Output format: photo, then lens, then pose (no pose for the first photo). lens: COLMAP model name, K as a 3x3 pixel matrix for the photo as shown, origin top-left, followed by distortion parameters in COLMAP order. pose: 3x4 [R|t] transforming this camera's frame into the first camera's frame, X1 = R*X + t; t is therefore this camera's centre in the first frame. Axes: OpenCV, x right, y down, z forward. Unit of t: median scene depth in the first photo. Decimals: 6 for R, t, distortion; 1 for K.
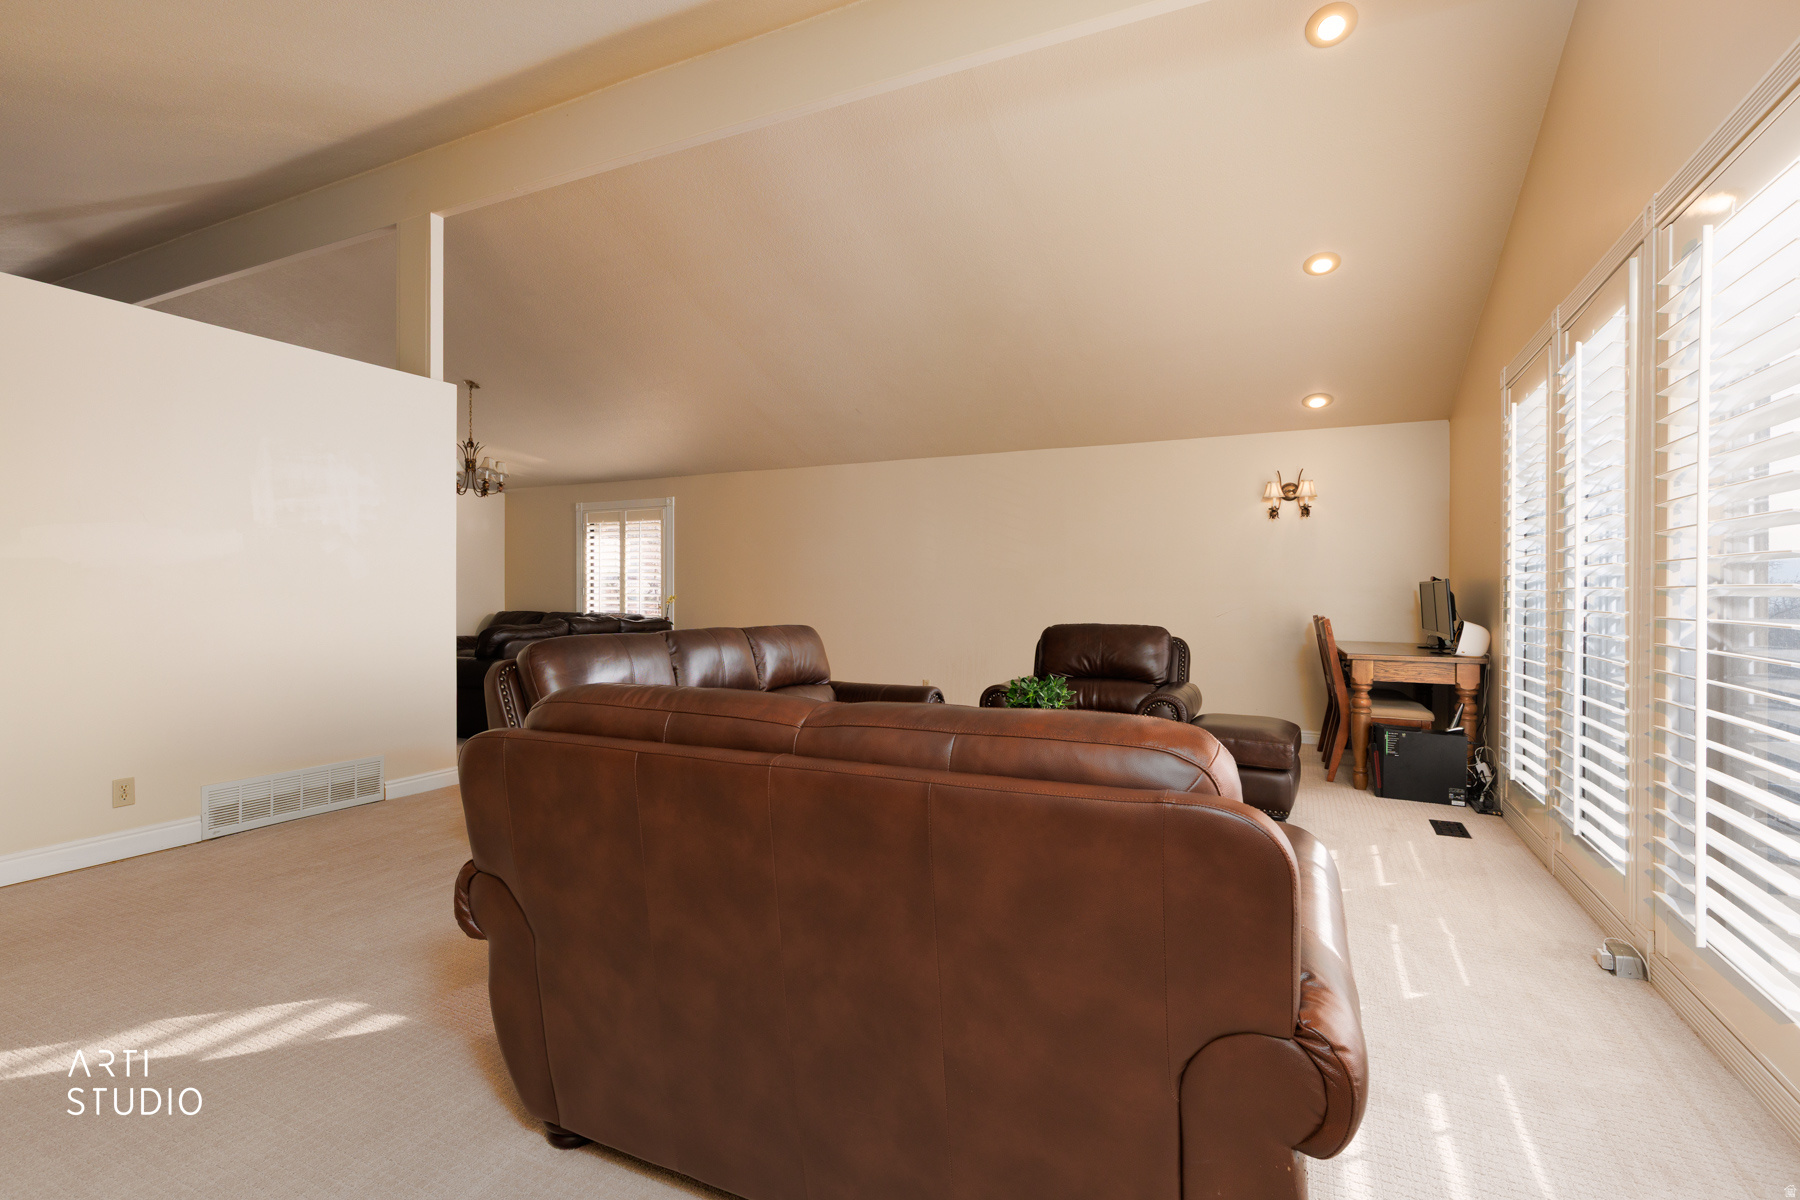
lens RADIAL K [[817.5, 0, 902.3], [0, 817.5, 593.5], [0, 0, 1]] dist [0.007243, -0.000011]
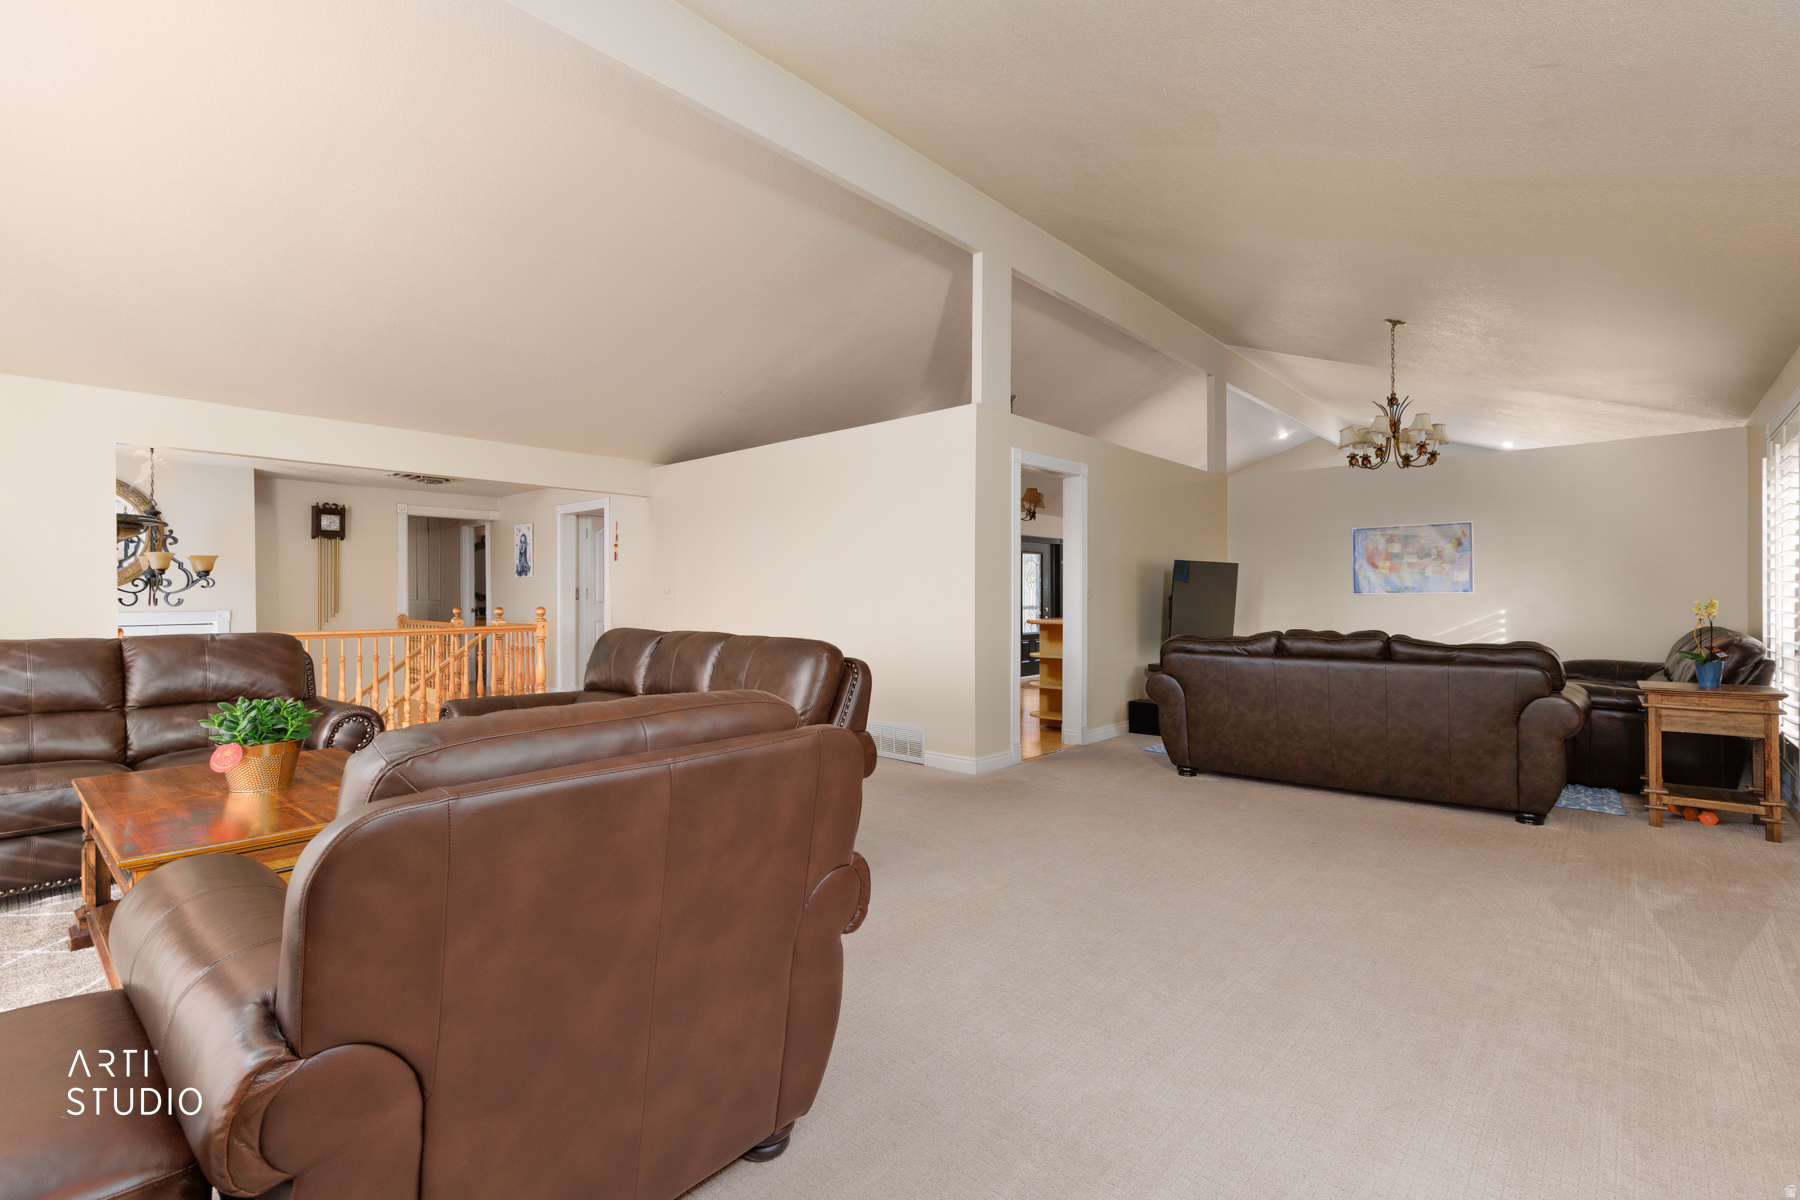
lens RADIAL K [[817.5, 0, 902.2], [0, 817.5, 601.9], [0, 0, 1]] dist [0.007243, -0.000011]
pose [[-0.267452, 0.002768, -0.963567, 0.558899], [-0.005467, 0.999975, 0.004390, 0.002989], [0.963556, 0.006442, -0.267430, 1.311867]]
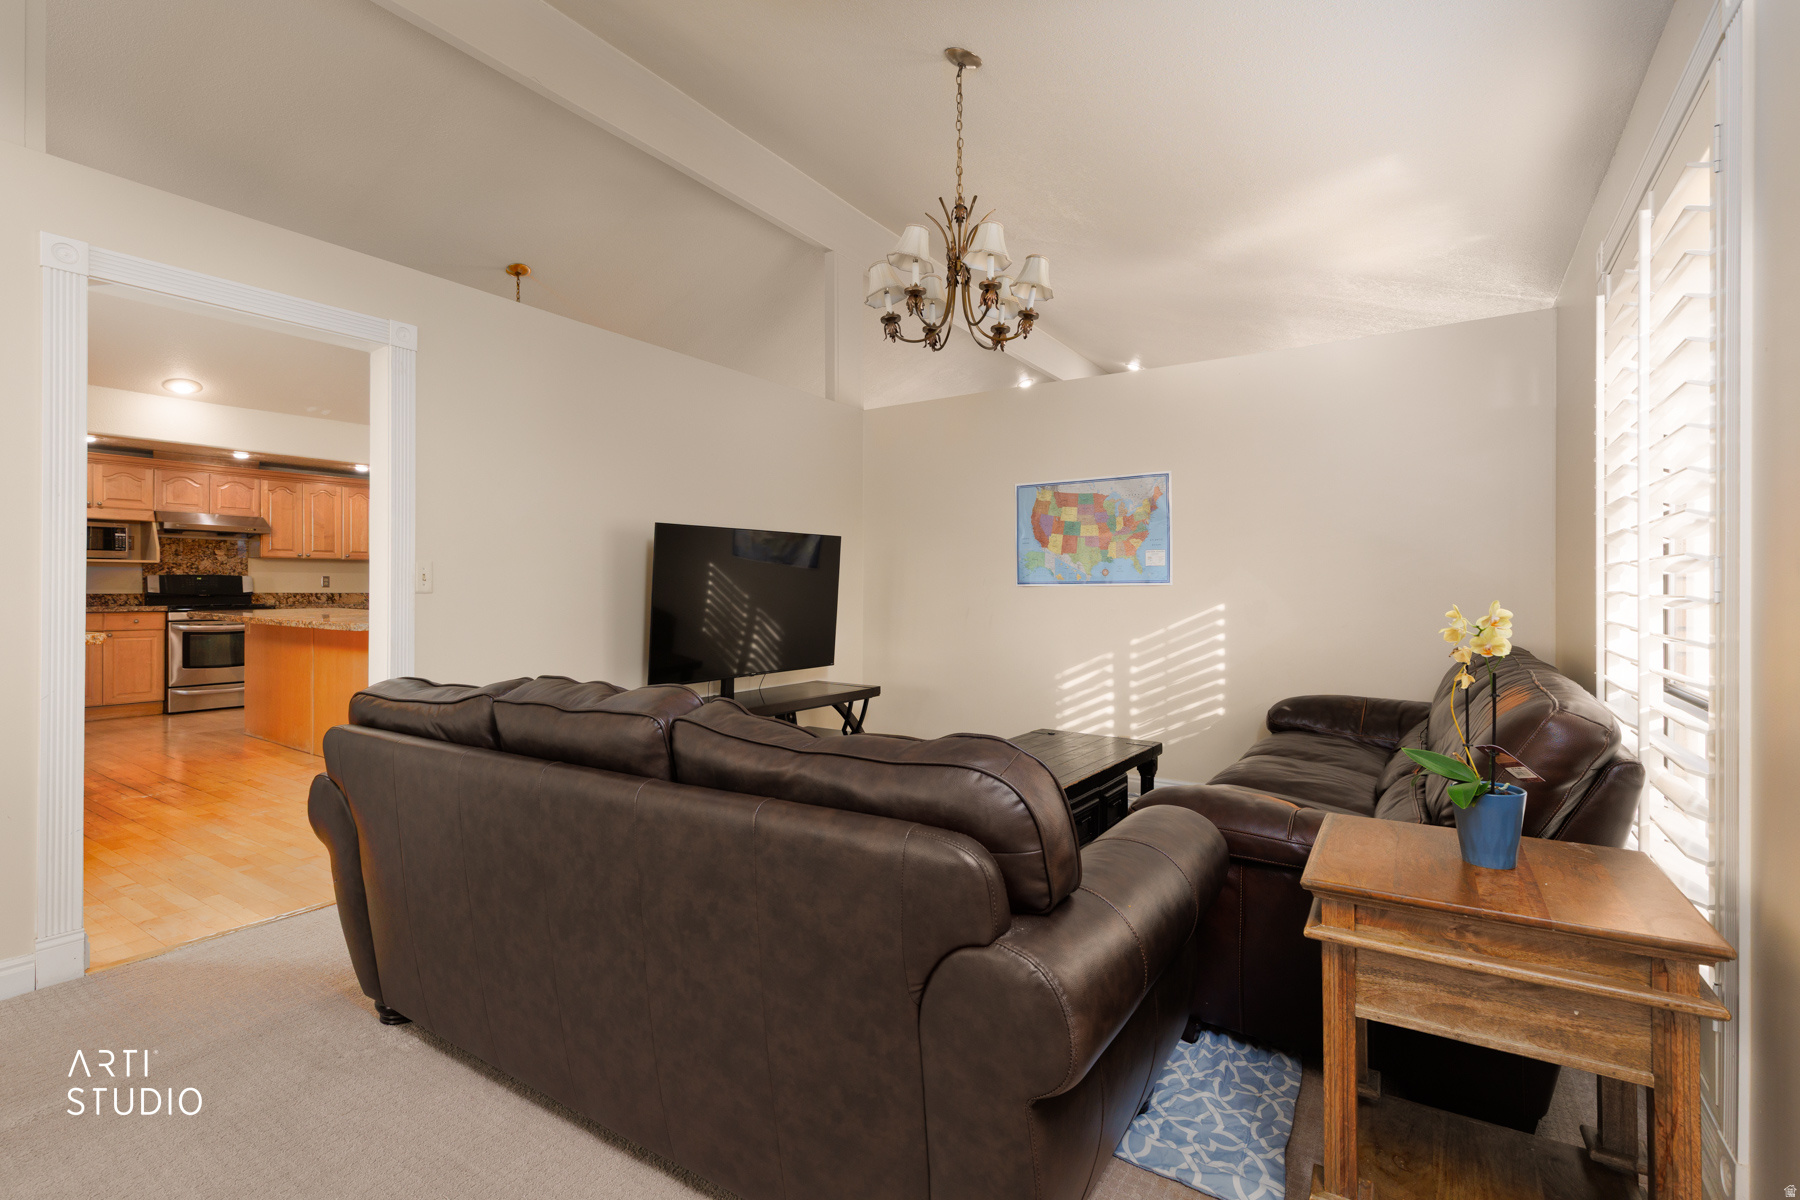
lens RADIAL K [[817.5, 0, 896.2], [0, 817.5, 586.9], [0, 0, 1]] dist [0.007243, -0.000011]
pose [[-0.133716, -0.004438, -0.991010, -0.223775], [-0.009257, 0.999952, -0.003229, -0.004048], [0.990976, 0.008742, -0.133751, 1.749755]]
